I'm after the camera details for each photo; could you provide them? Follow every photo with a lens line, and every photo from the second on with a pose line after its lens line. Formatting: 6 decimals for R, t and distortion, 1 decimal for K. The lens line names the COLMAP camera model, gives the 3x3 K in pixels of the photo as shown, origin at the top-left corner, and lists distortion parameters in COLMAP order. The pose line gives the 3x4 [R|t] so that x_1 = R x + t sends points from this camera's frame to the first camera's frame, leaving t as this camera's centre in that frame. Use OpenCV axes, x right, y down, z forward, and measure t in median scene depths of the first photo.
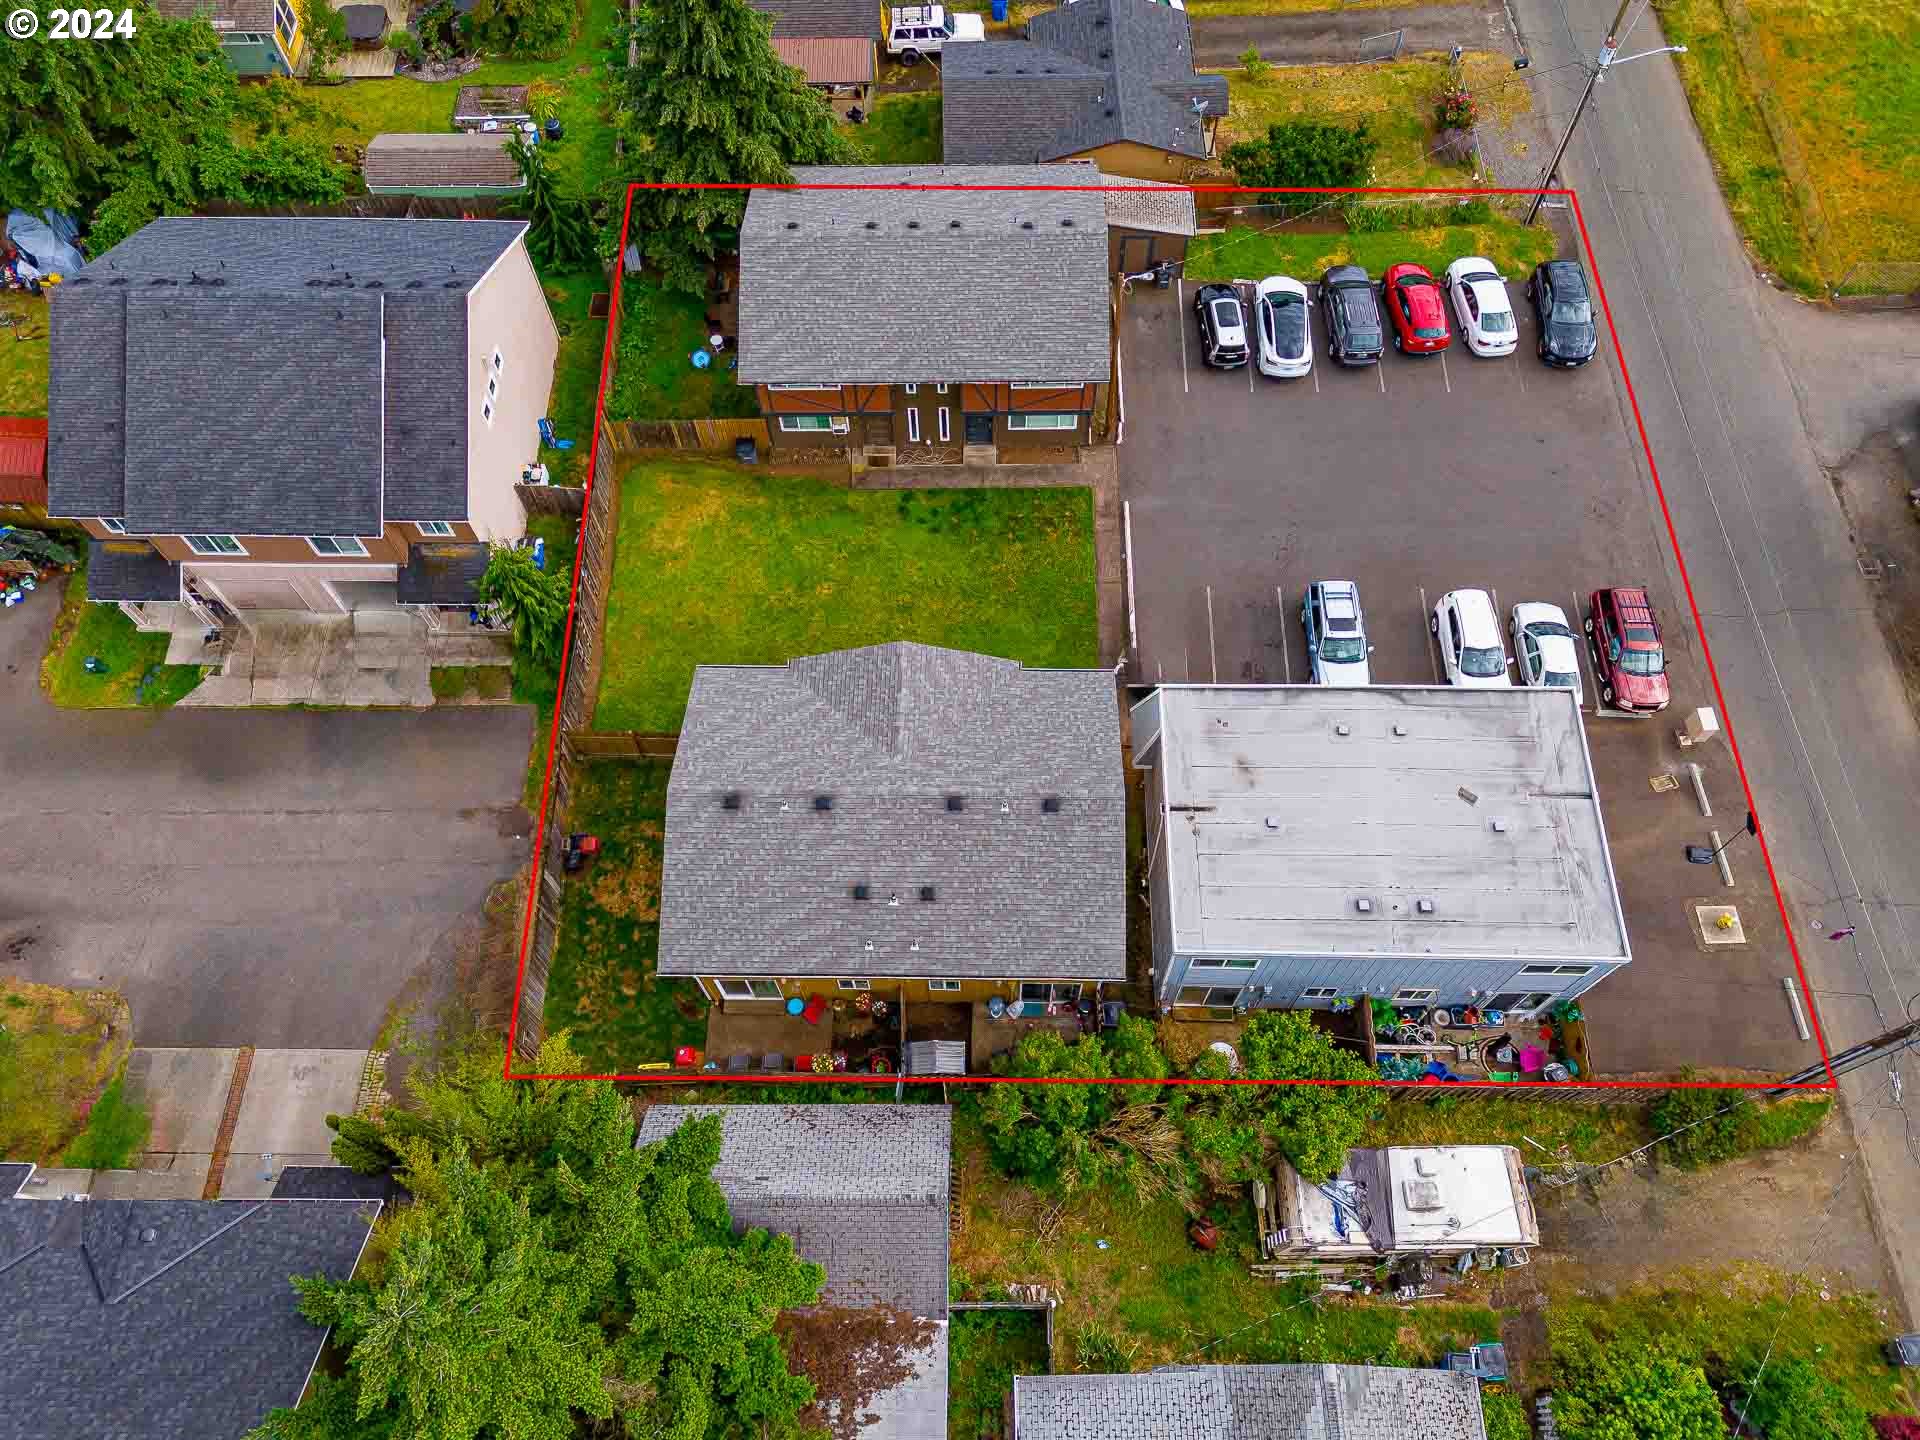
lens RADIAL K [[1399.8, 0, 960.1], [0, 1399.8, 722.5], [0, 0, 1]] dist [0.063954, -0.055071]
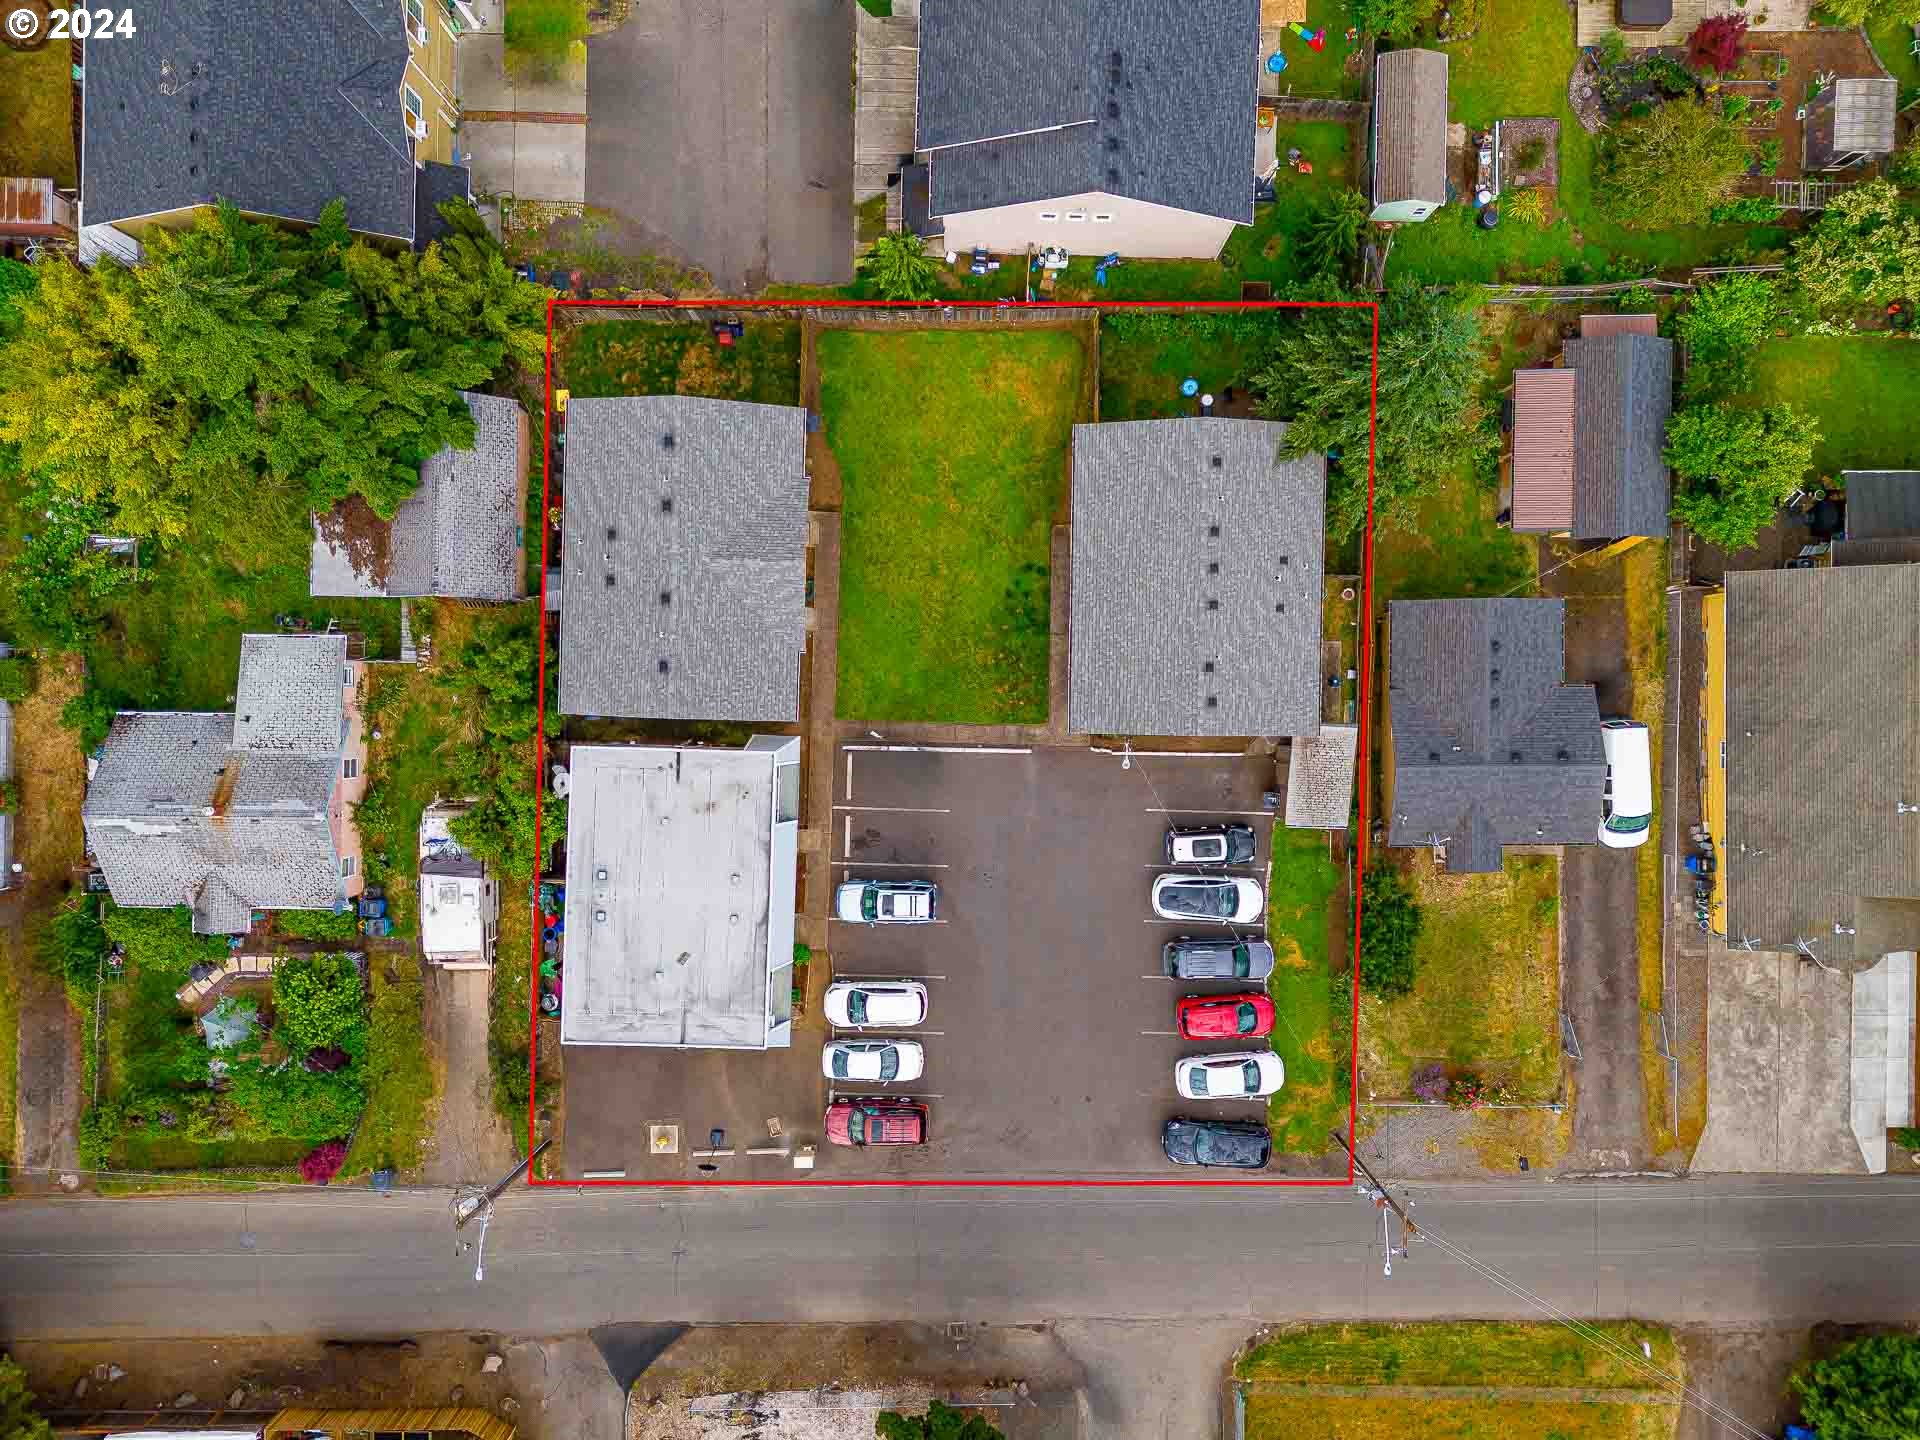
lens RADIAL K [[1399.8, 0, 964.9], [0, 1399.8, 713.6], [0, 0, 1]] dist [0.063954, -0.055071]
pose [[-0.011287, 0.999576, 0.026853, 0.058616], [-0.888775, -0.022335, 0.457800, -0.717461], [0.458205, -0.018699, 0.888650, -0.113153]]
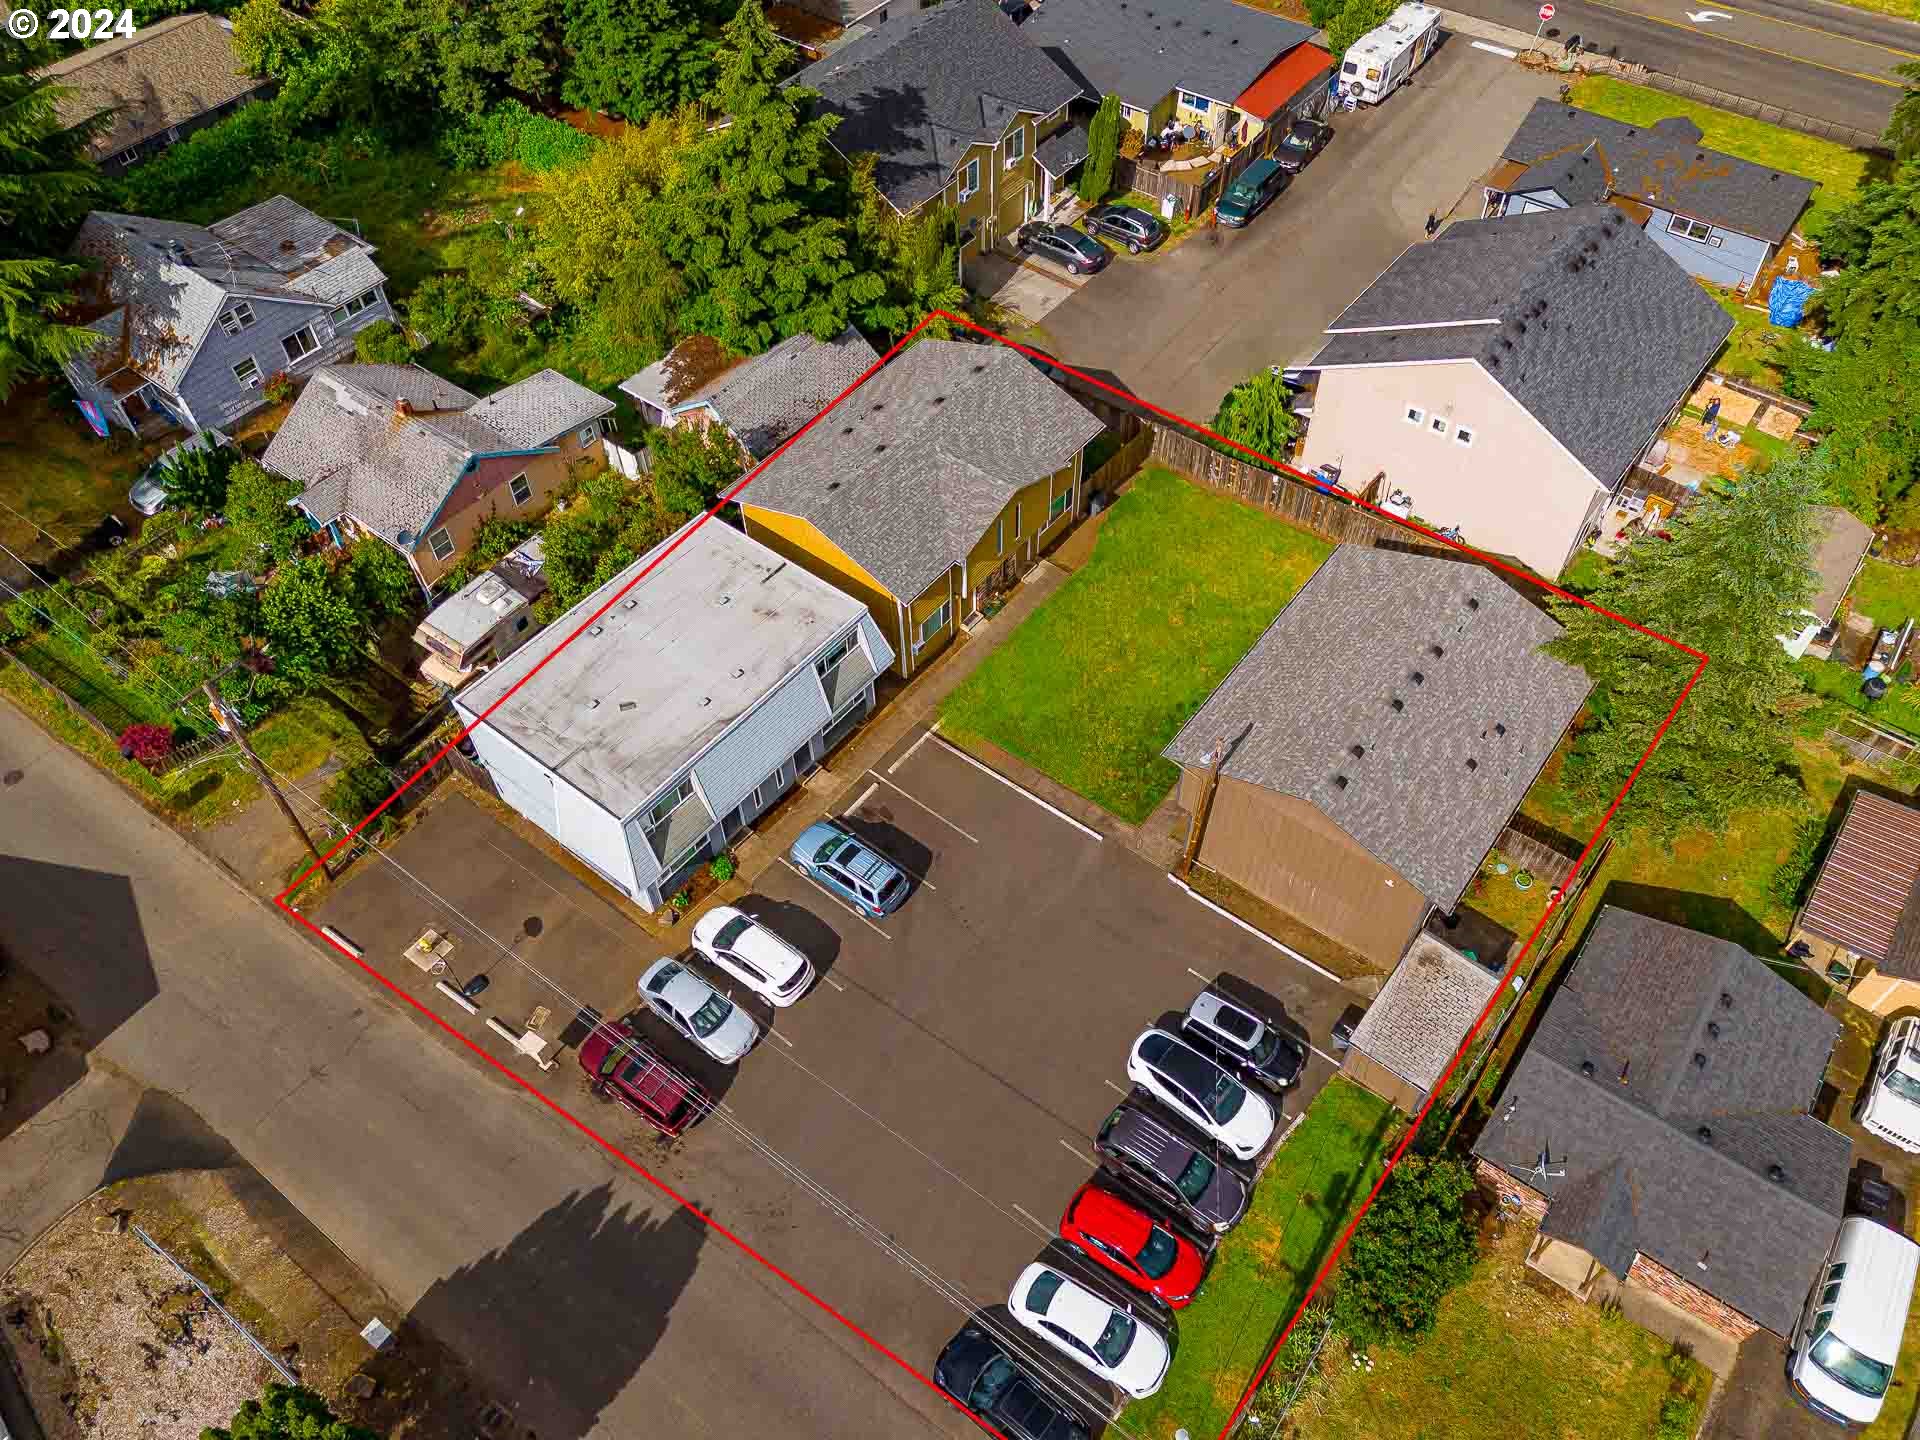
lens RADIAL K [[1399.8, 0, 962.1], [0, 1399.8, 721.1], [0, 0, 1]] dist [0.063954, -0.055071]
pose [[-0.604929, 0.634833, -0.480674, 0.650395], [-0.697396, -0.131043, 0.704604, -0.837855], [0.384317, 0.761455, 0.522002, 0.416236]]
